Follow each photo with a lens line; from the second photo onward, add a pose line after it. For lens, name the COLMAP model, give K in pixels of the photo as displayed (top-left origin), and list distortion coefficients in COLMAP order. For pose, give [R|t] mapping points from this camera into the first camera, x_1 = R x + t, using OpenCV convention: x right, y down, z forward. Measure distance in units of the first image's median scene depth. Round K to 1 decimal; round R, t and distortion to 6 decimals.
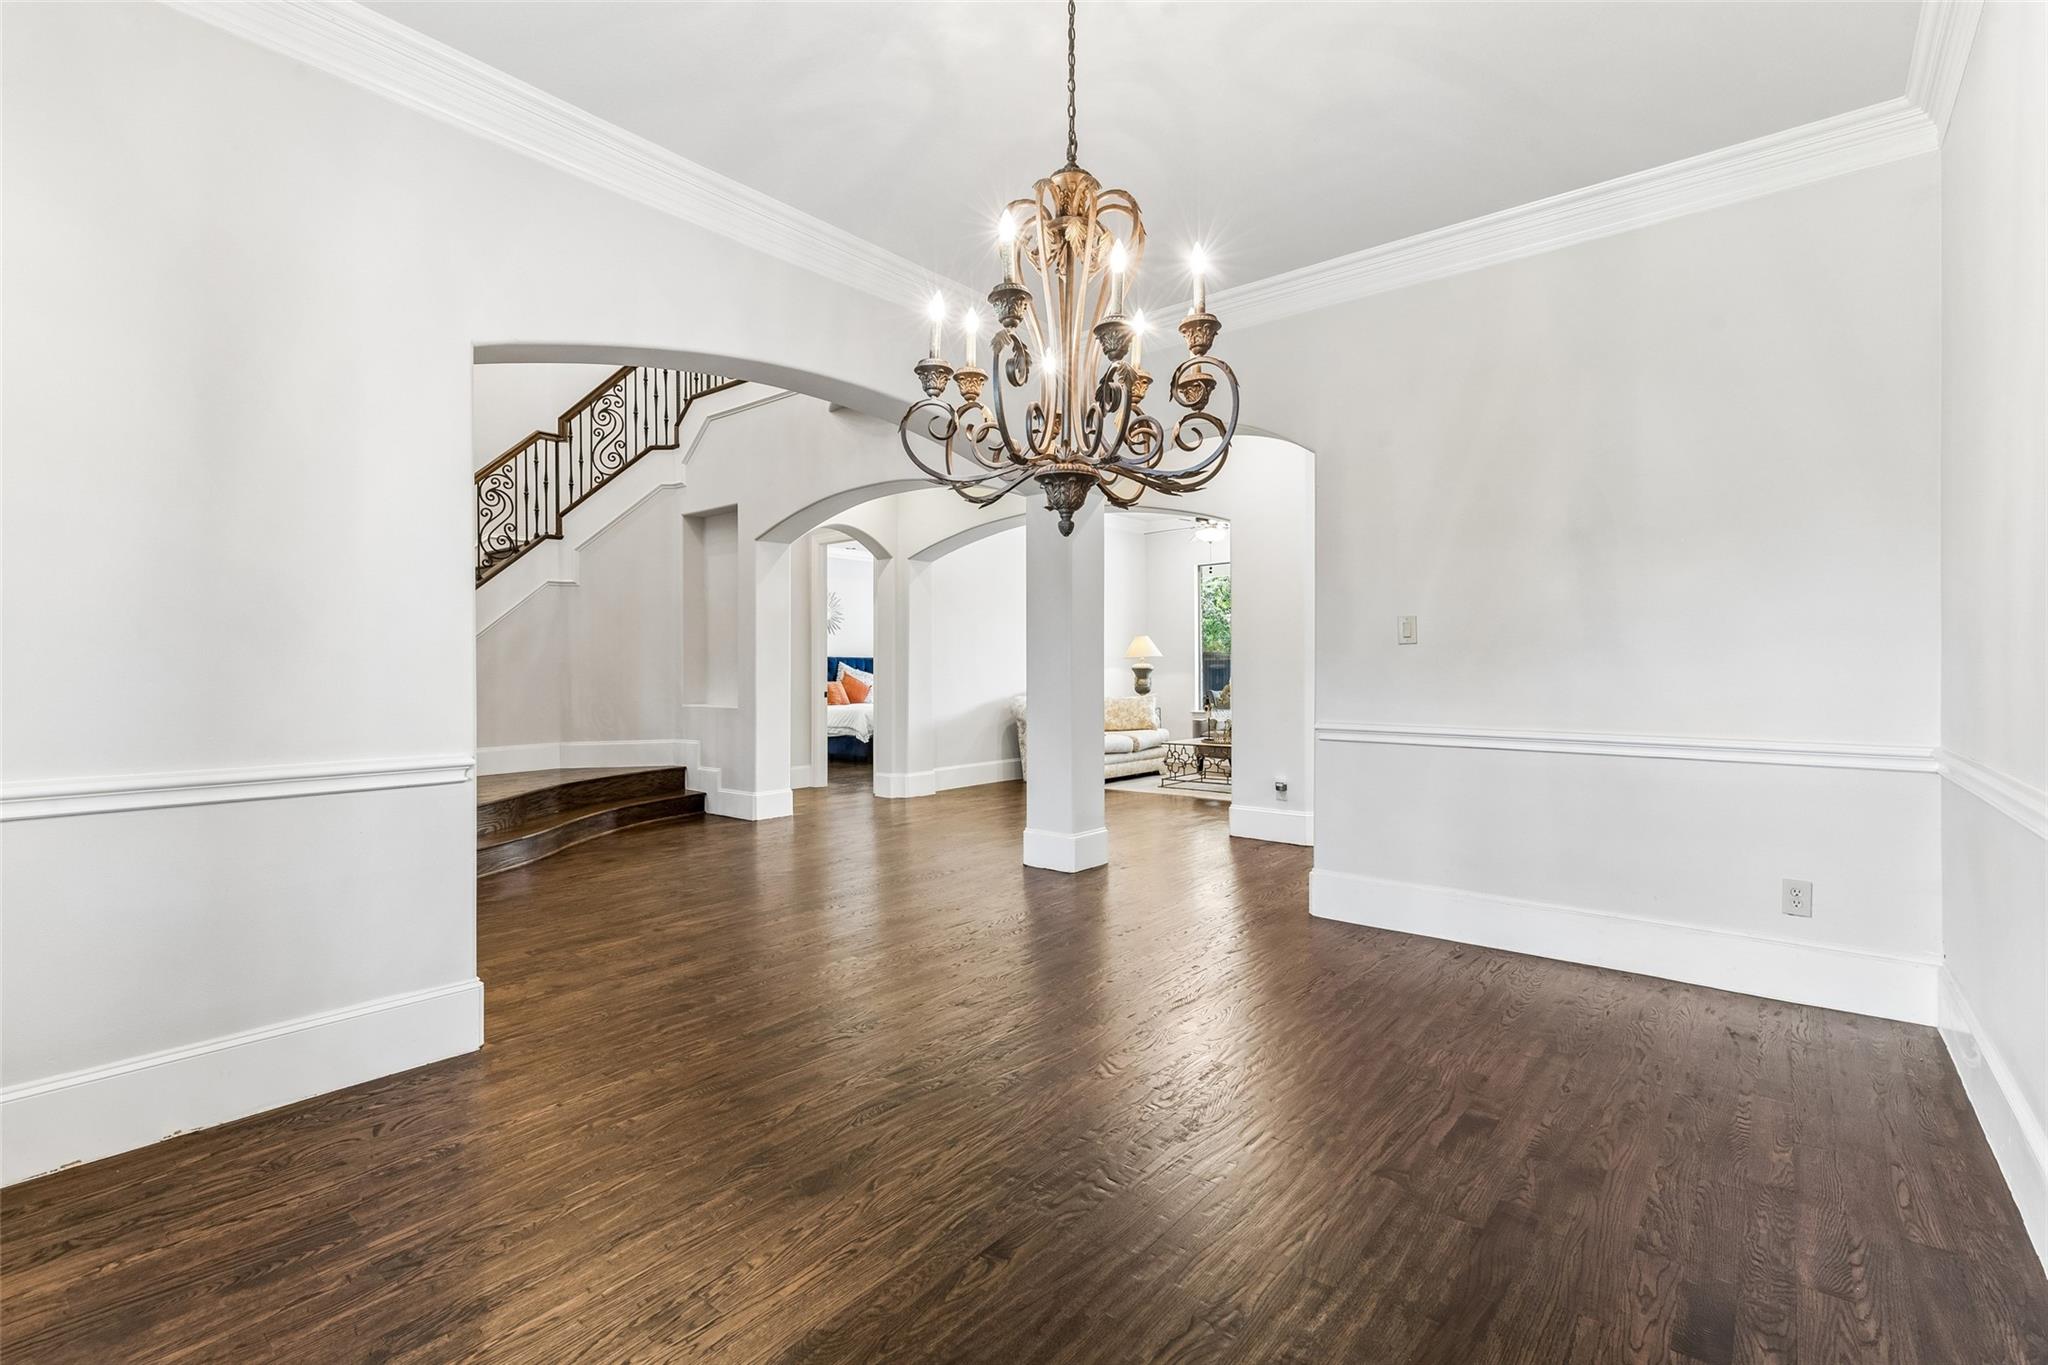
lens RADIAL K [[939.4, 0, 1021.5], [0, 939.4, 669.3], [0, 0, 1]] dist [0.006736, -0.001213]
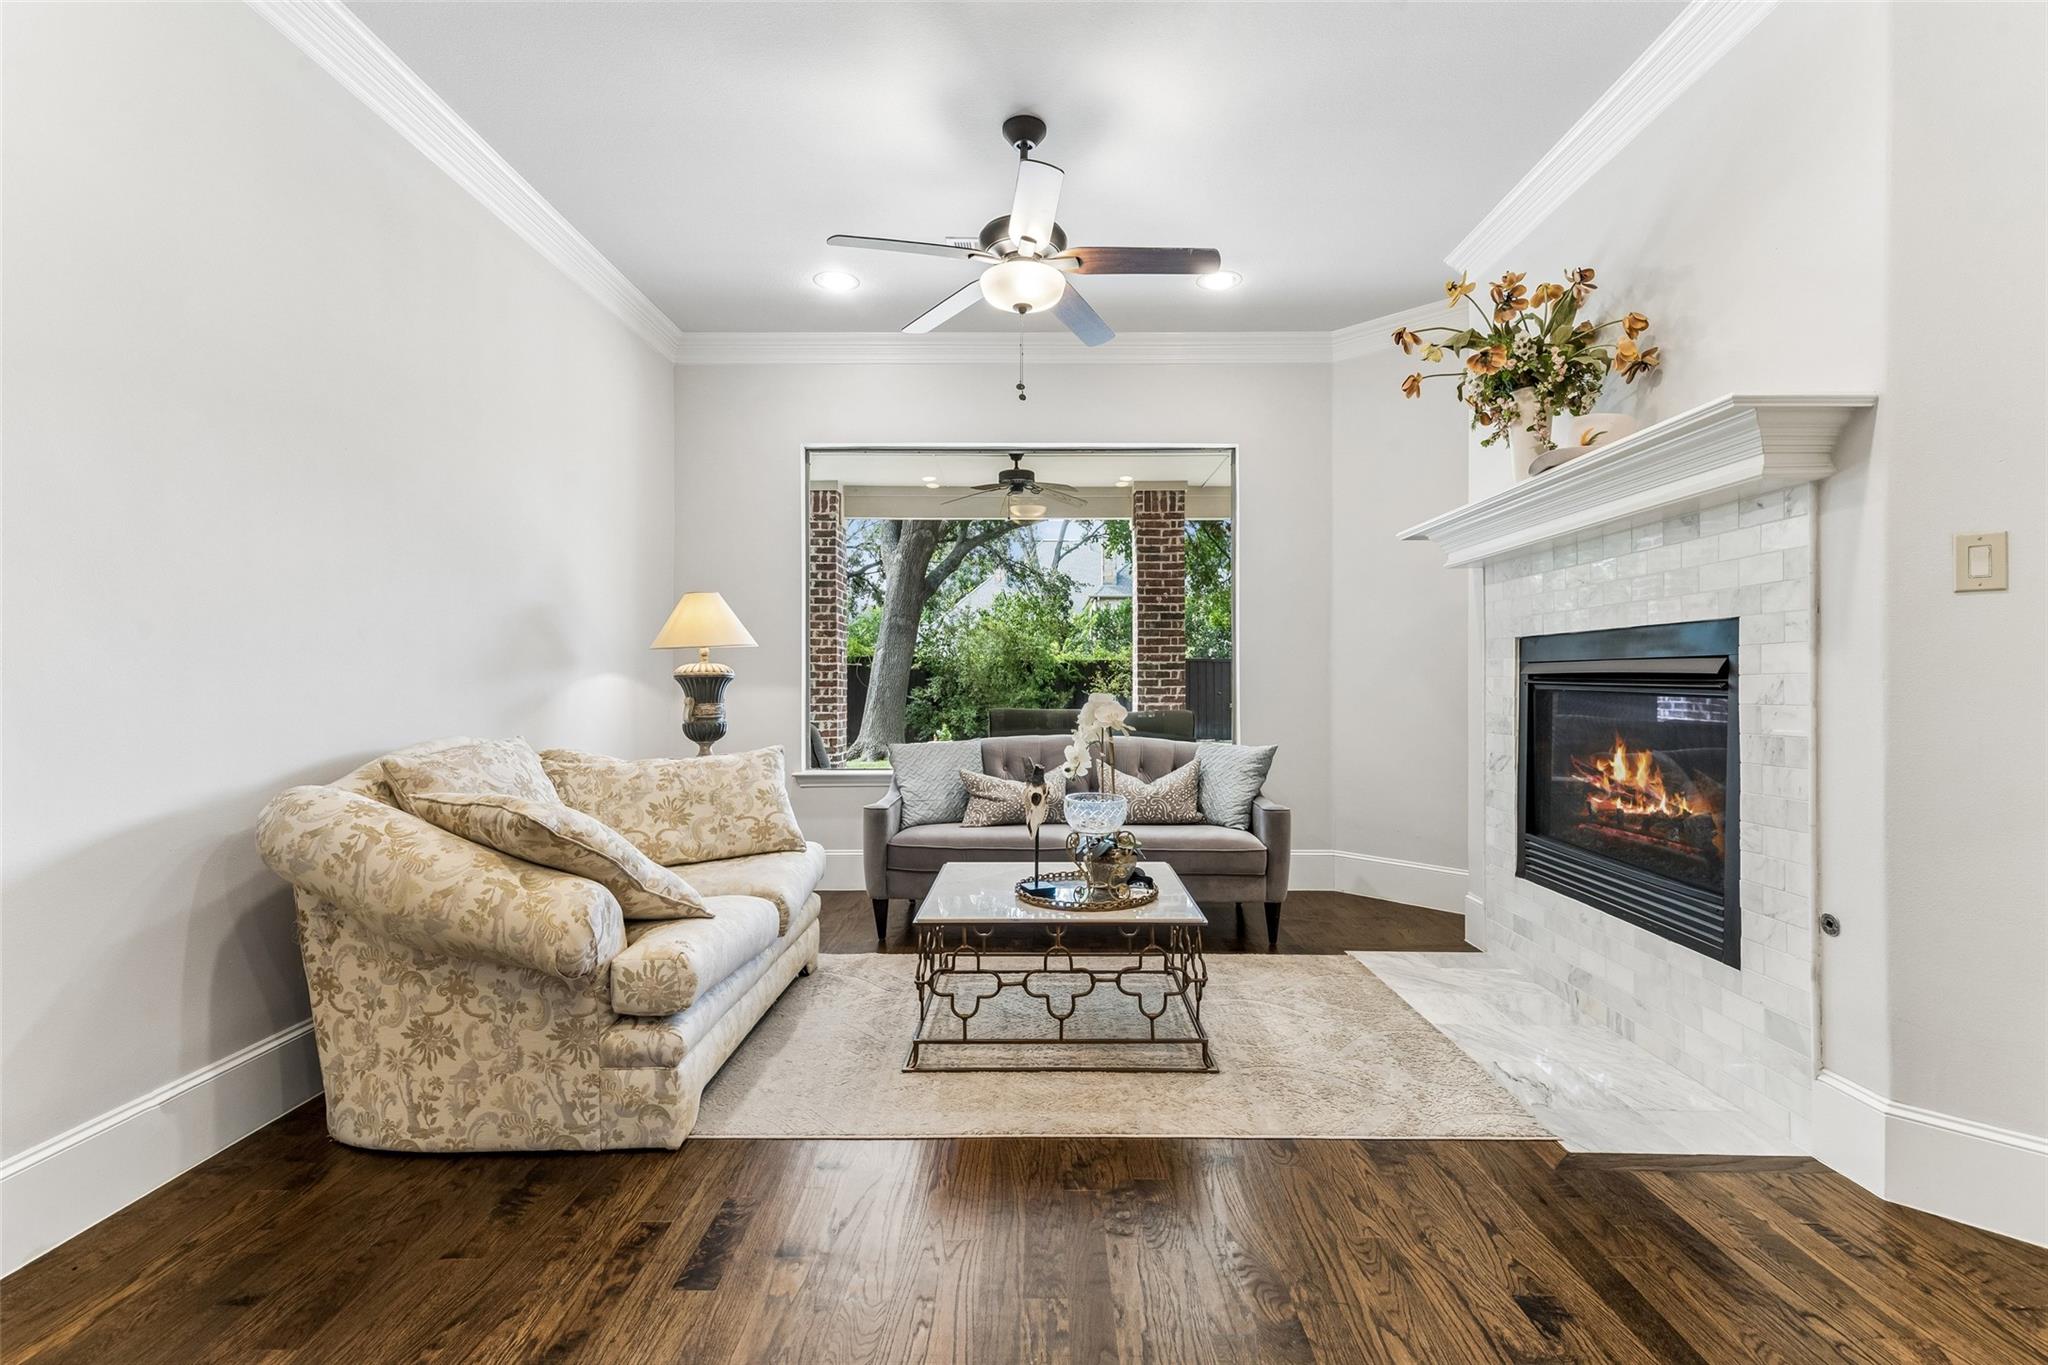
lens RADIAL K [[939.4, 0, 1032.4], [0, 939.4, 678.3], [0, 0, 1]] dist [0.006736, -0.001213]
pose [[0.787107, 0.000616, 0.616816, -0.006584], [0.002107, 0.999991, -0.003687, 0.002333], [-0.616812, 0.004202, 0.787099, 0.850405]]
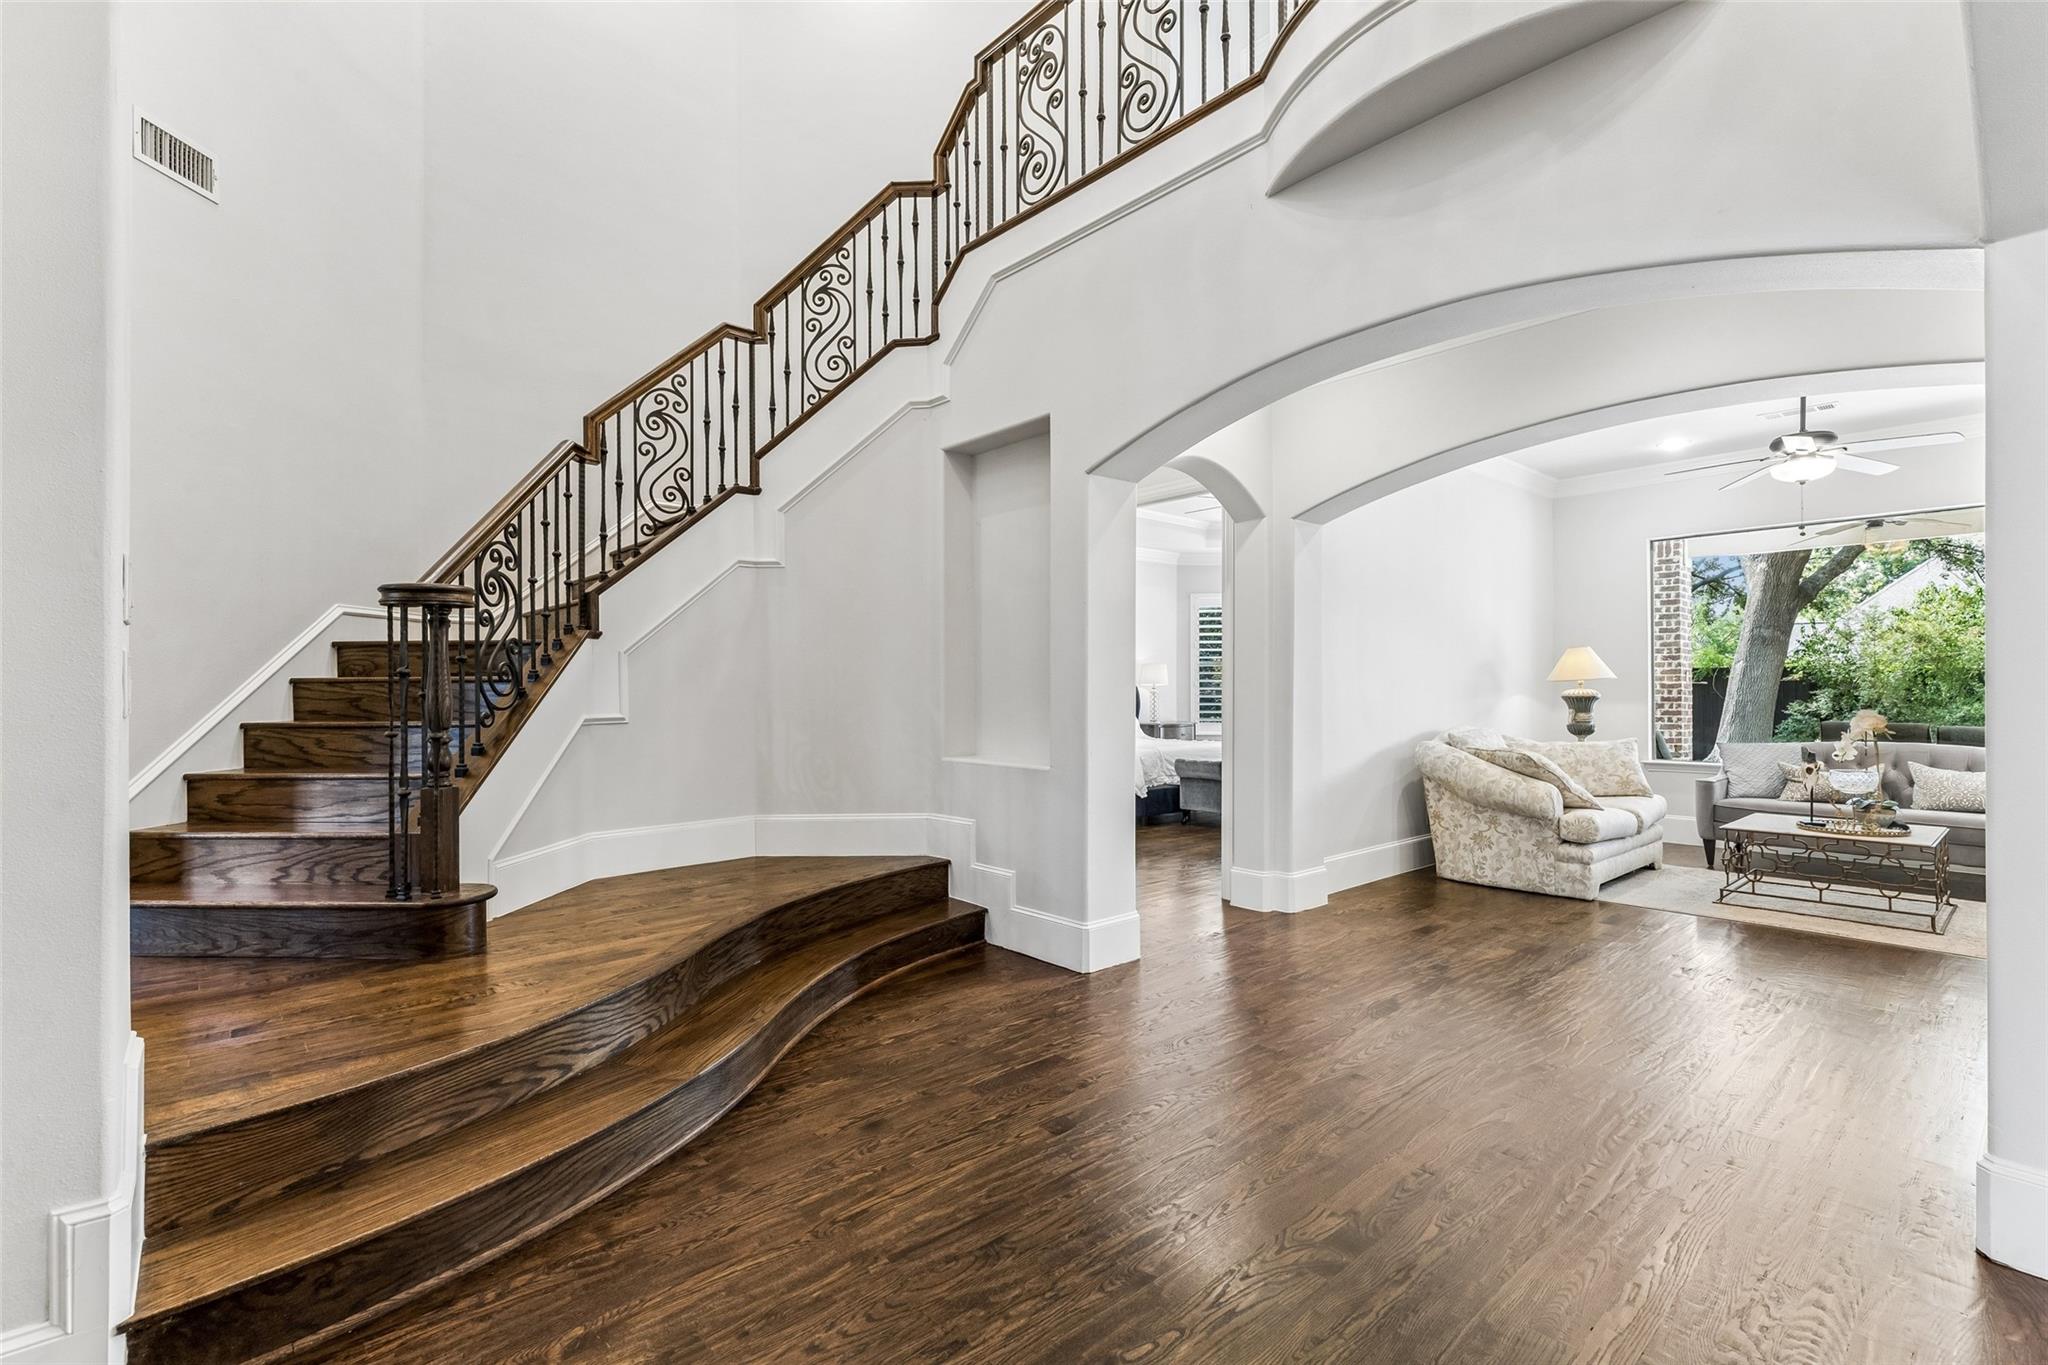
lens RADIAL K [[939.4, 0, 1013.5], [0, 939.4, 684.0], [0, 0, 1]] dist [0.006736, -0.001213]
pose [[0.986517, -0.000339, -0.163658, -0.214563], [-0.001016, 0.999966, -0.008194, -0.005475], [0.163655, 0.008250, 0.986483, 0.402638]]
